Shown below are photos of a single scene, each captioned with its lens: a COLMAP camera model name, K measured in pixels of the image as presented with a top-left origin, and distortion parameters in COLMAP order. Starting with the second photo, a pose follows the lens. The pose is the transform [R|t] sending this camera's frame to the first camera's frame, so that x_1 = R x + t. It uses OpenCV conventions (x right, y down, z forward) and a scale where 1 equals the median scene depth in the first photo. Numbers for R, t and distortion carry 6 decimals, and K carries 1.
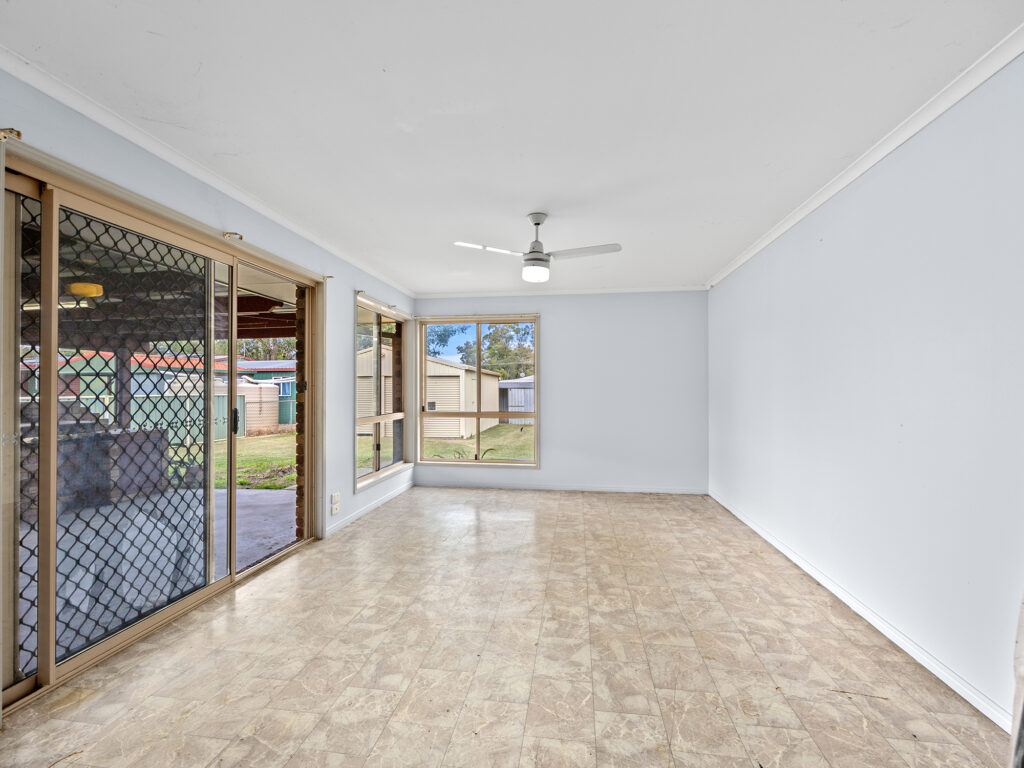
lens RADIAL K [[461.8, 0, 507.7], [0, 461.8, 389.1], [0, 0, 1]] dist [-0.001213, 0.000055]
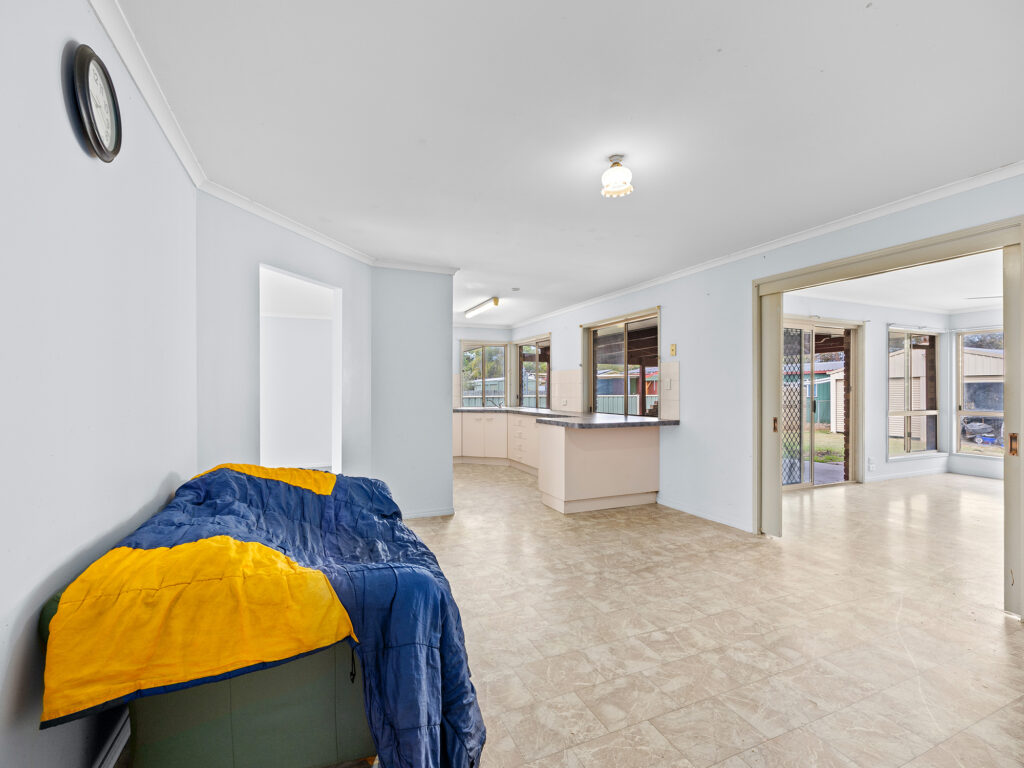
lens RADIAL K [[461.8, 0, 517.7], [0, 461.8, 390.9], [0, 0, 1]] dist [-0.001213, 0.000055]
pose [[0.537007, 0.001635, -0.843576, 0.209772], [0.000902, 0.999996, 0.002513, -0.003060], [0.843577, -0.002111, 0.537004, -0.592244]]
